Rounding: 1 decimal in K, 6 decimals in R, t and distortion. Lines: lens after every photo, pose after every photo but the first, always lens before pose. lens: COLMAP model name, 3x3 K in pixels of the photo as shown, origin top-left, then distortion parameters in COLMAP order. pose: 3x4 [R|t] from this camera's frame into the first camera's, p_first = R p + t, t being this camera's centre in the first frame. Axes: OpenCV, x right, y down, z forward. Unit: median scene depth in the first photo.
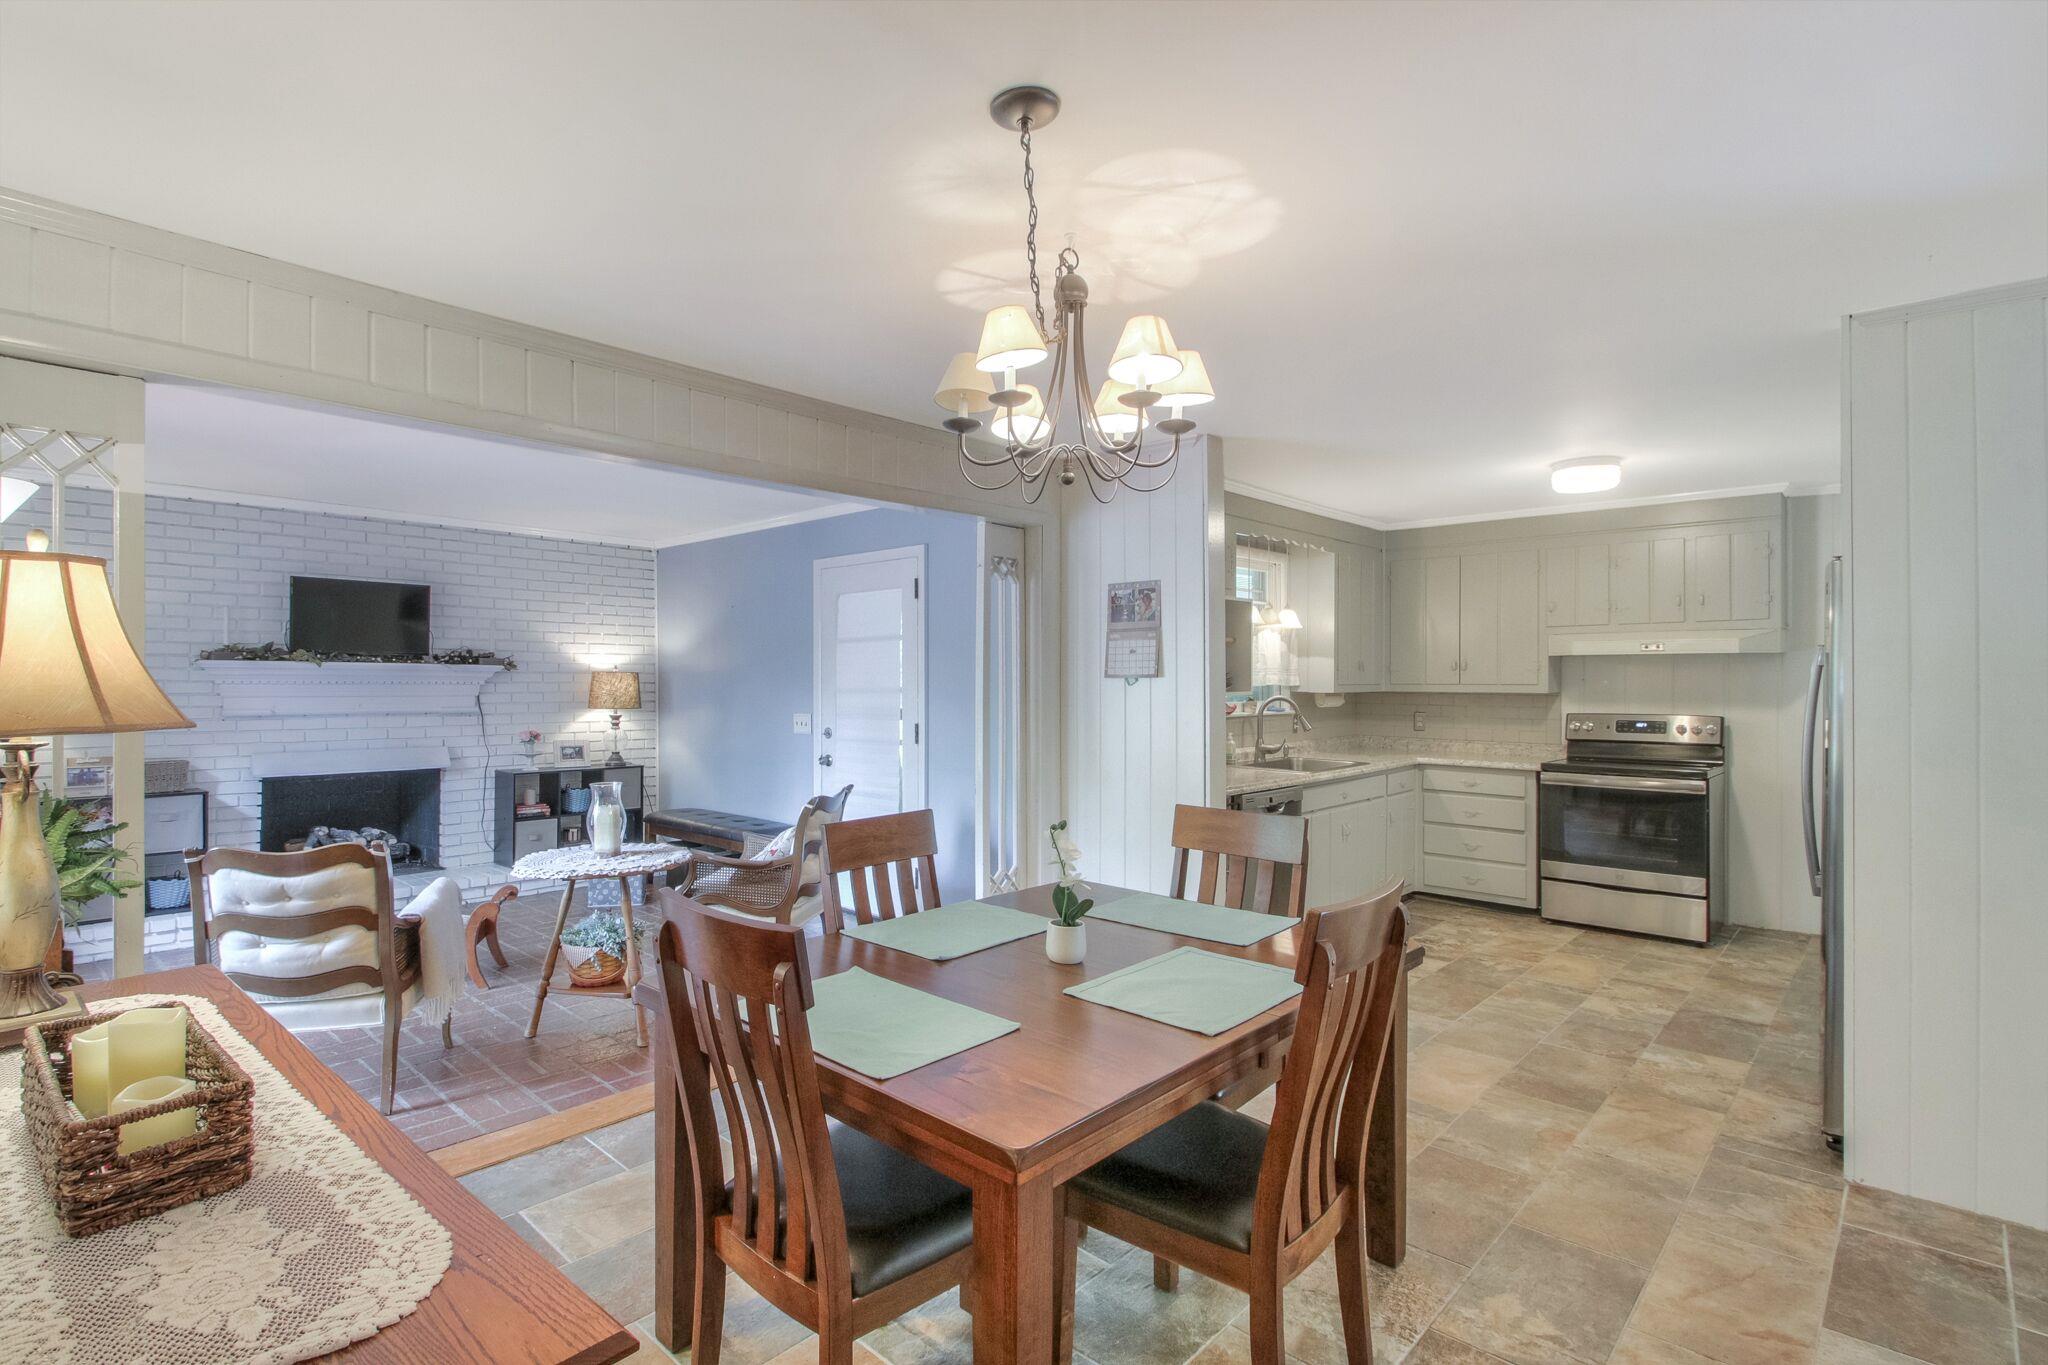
lens RADIAL K [[861.2, 0, 1024.0], [0, 861.2, 682.5], [0, 0, 1]] dist [0.000149, -0.000166]
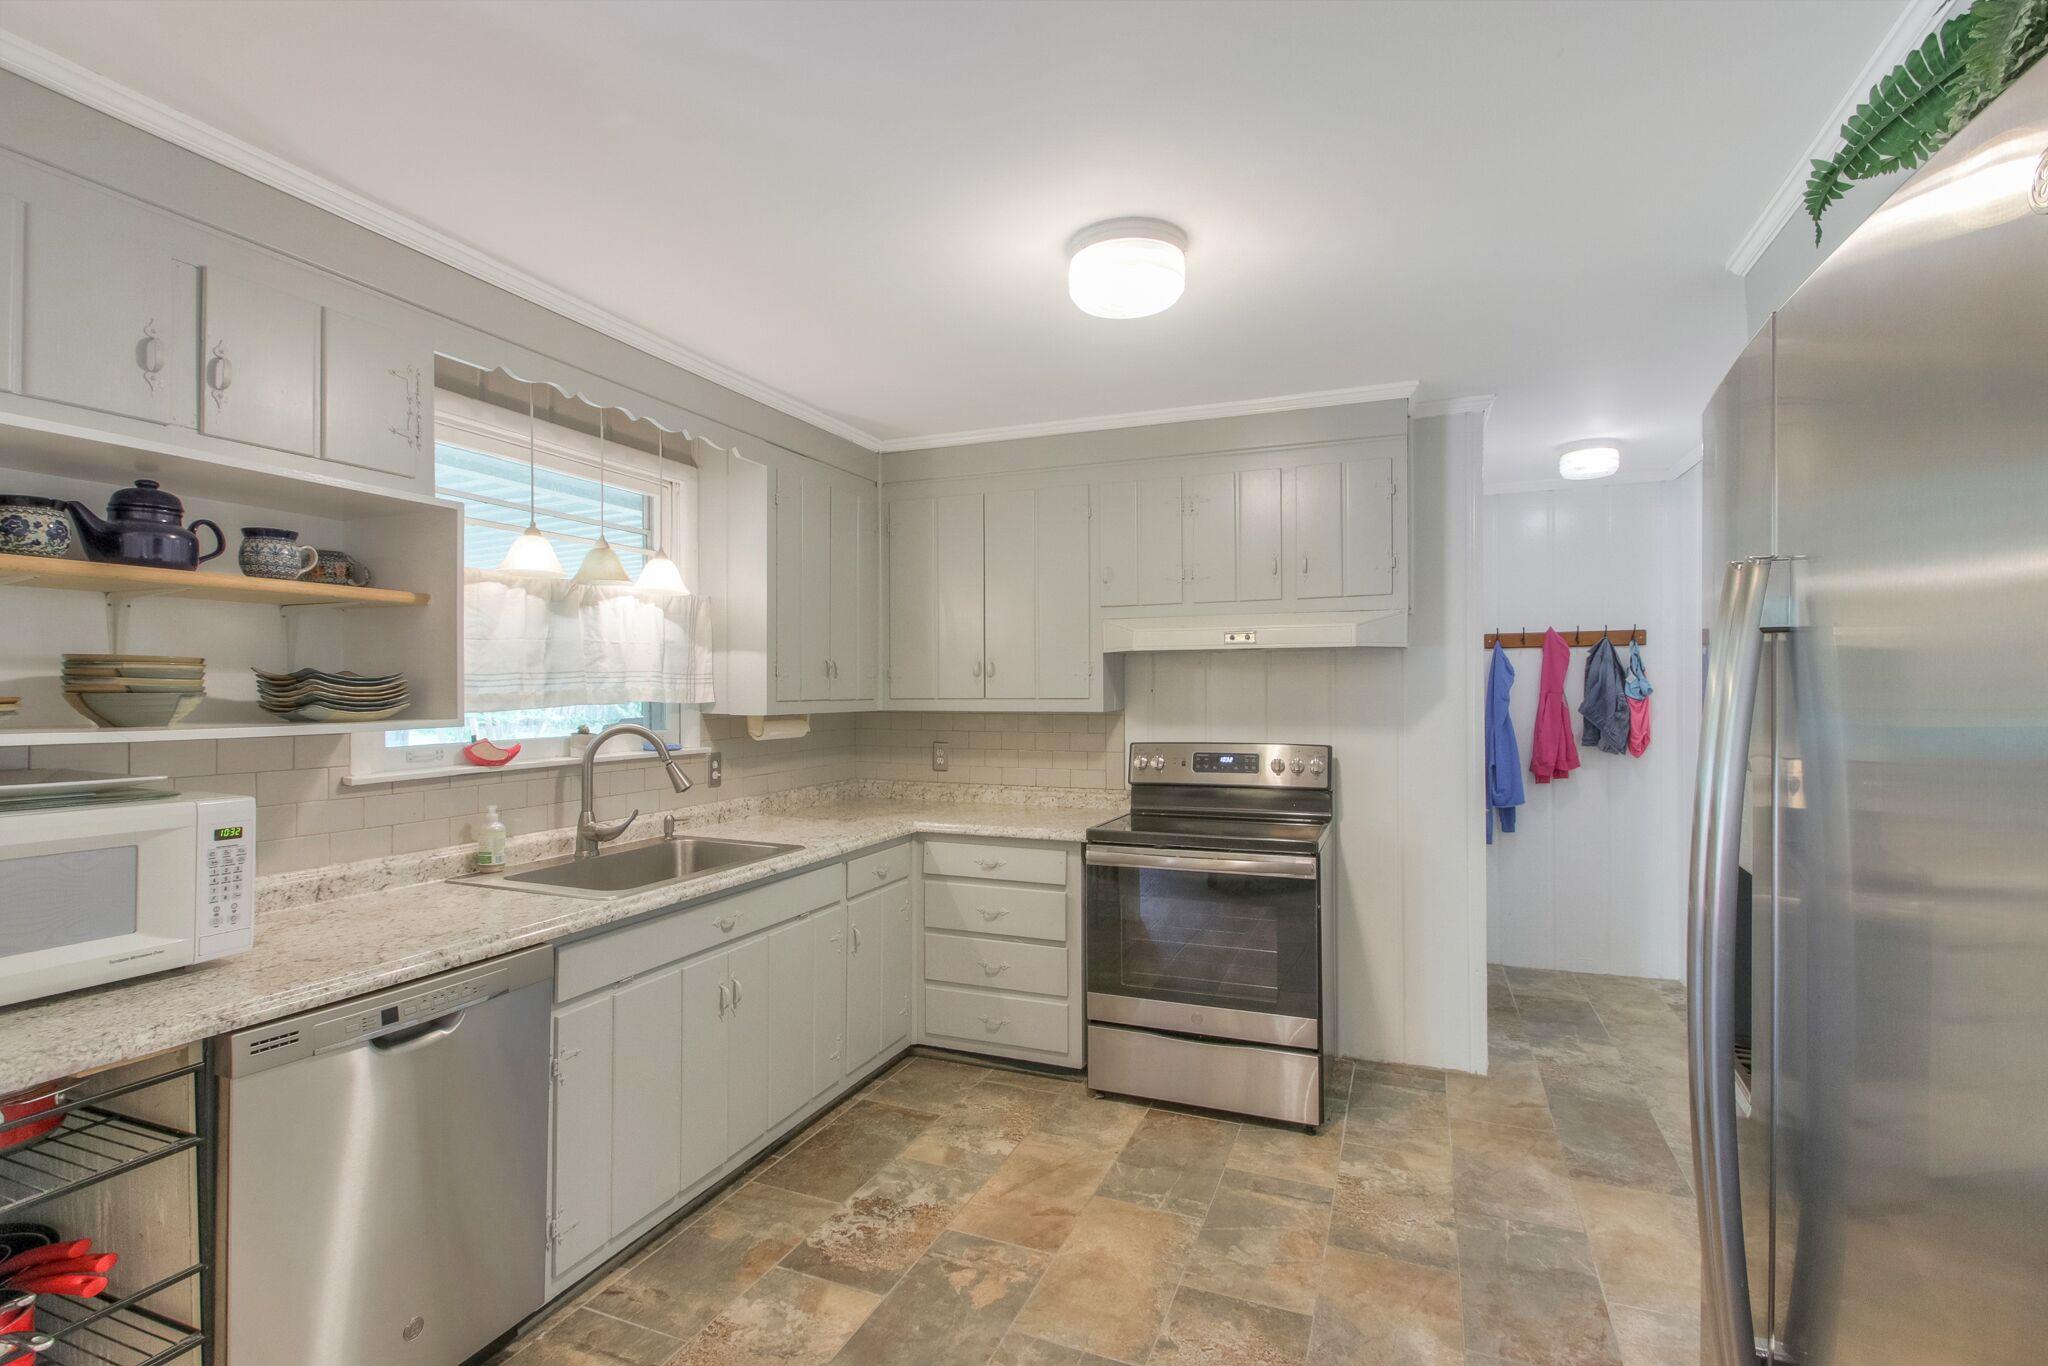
lens RADIAL K [[977.9, 0, 988.4], [0, 977.9, 687.6], [0, 0, 1]] dist [-0.000947, 0.000050]
pose [[0.927864, -0.000683, 0.372918, 0.277590], [0.004148, 0.999955, -0.008489, 0.000103], [-0.372895, 0.009424, 0.927826, 0.385375]]
